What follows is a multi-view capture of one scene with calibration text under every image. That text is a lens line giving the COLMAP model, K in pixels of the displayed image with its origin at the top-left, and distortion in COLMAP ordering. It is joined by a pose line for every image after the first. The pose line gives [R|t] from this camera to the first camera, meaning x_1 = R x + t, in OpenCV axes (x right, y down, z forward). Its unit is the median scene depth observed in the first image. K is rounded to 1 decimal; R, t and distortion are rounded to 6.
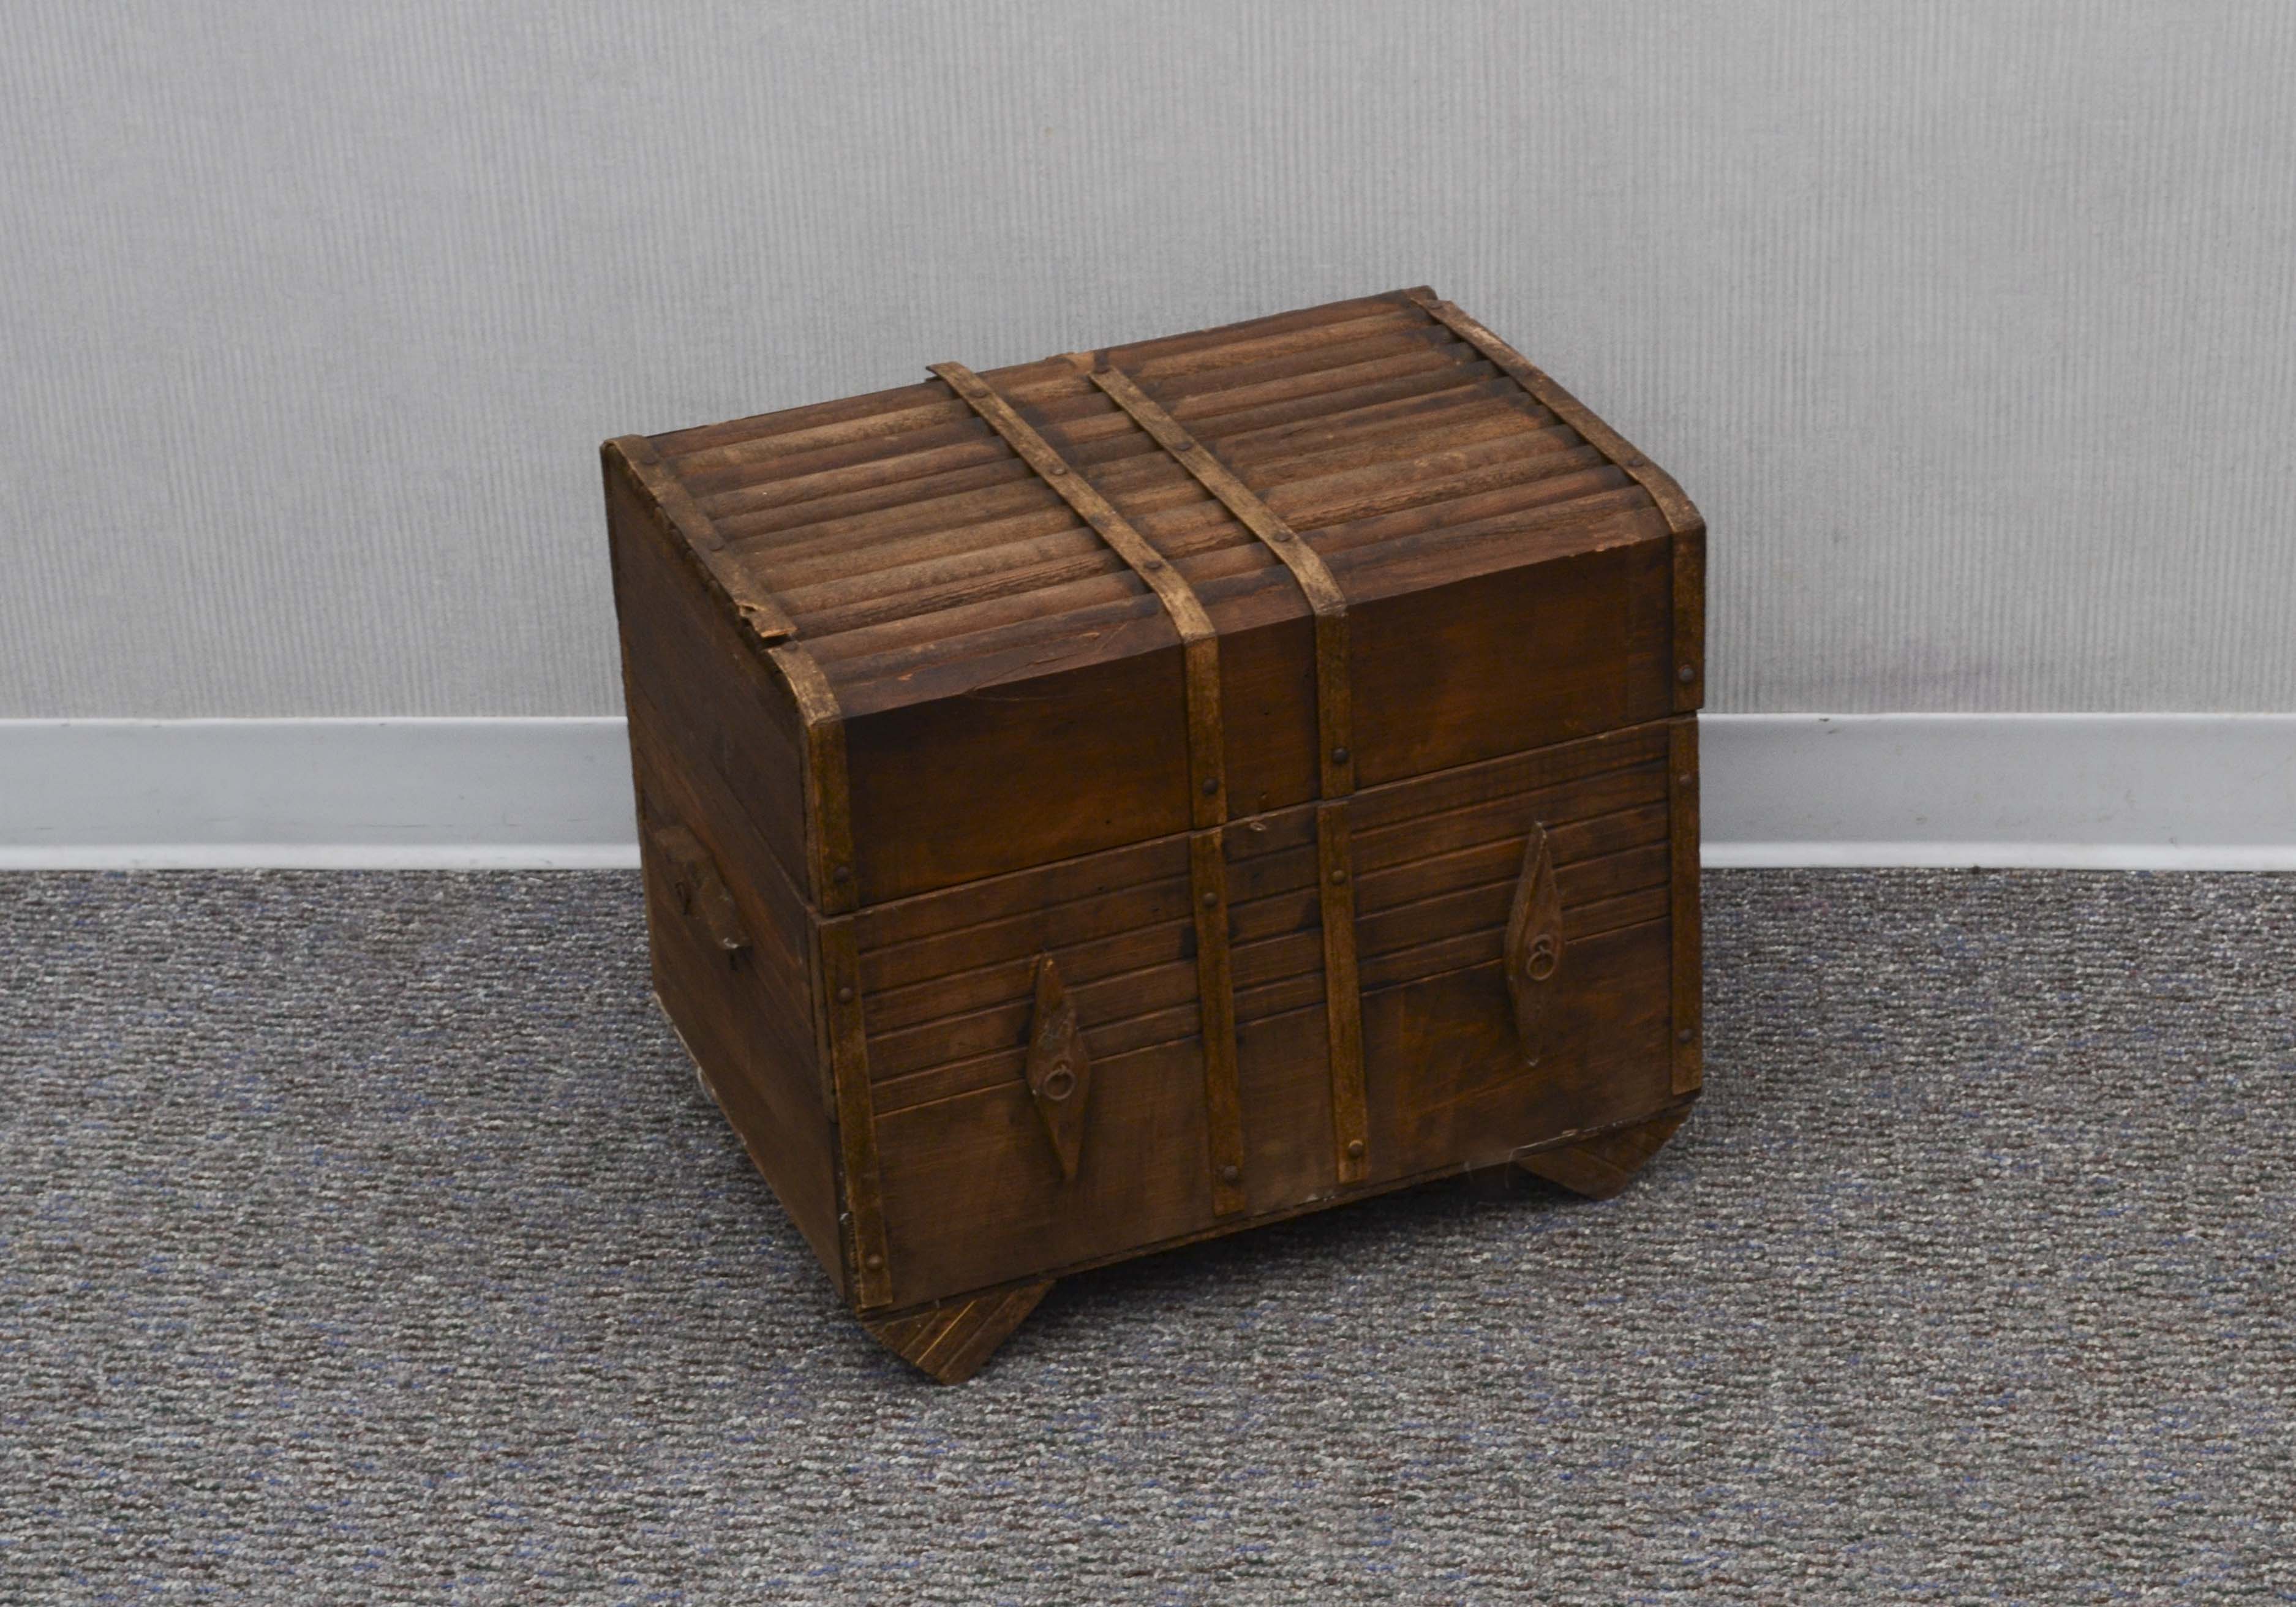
lens RADIAL K [[4777.7, 0, 1242.4], [0, 4777.7, 748.3], [0, 0, 1]] dist [0.015777, 0.000000]
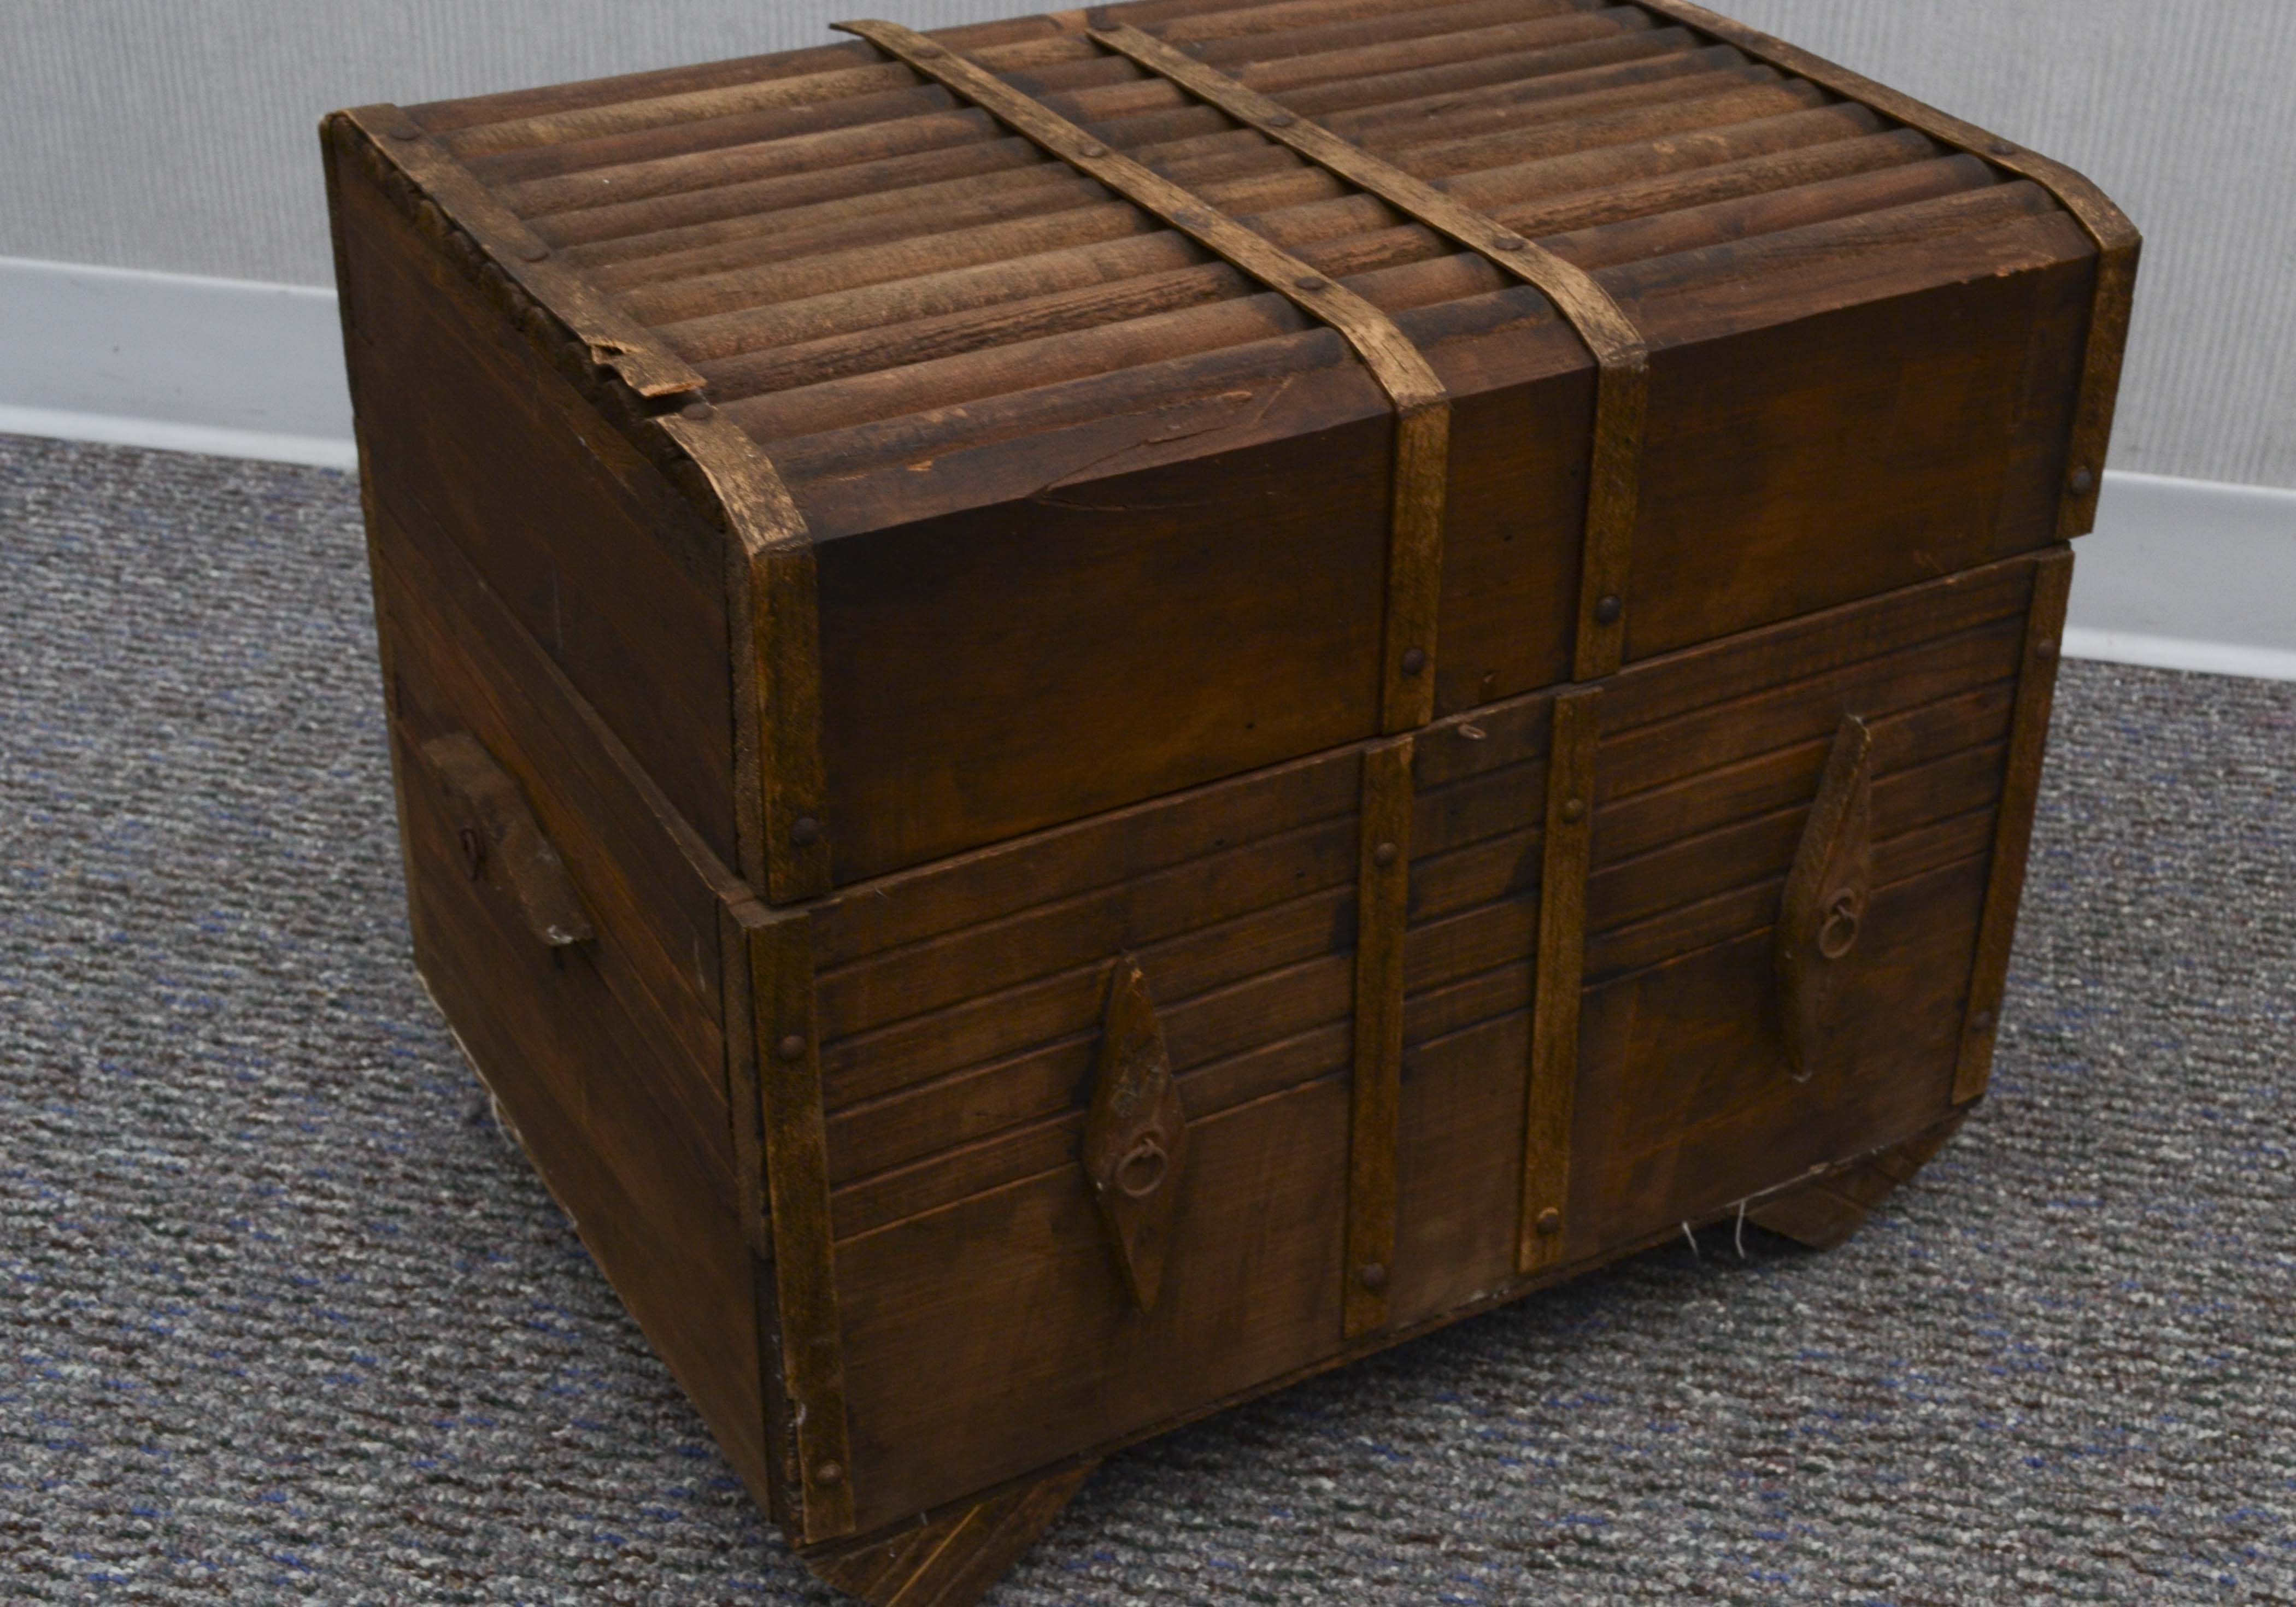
lens RADIAL K [[3233.4, 0, 1329.2], [0, 3233.4, 790.9], [0, 0, 1]] dist [-0.037130, 0.000000]
pose [[0.992259, 0.116395, -0.043283, -0.024782], [-0.114094, 0.992092, 0.052310, 0.039335], [0.049030, -0.046967, 0.997692, 0.499034]]
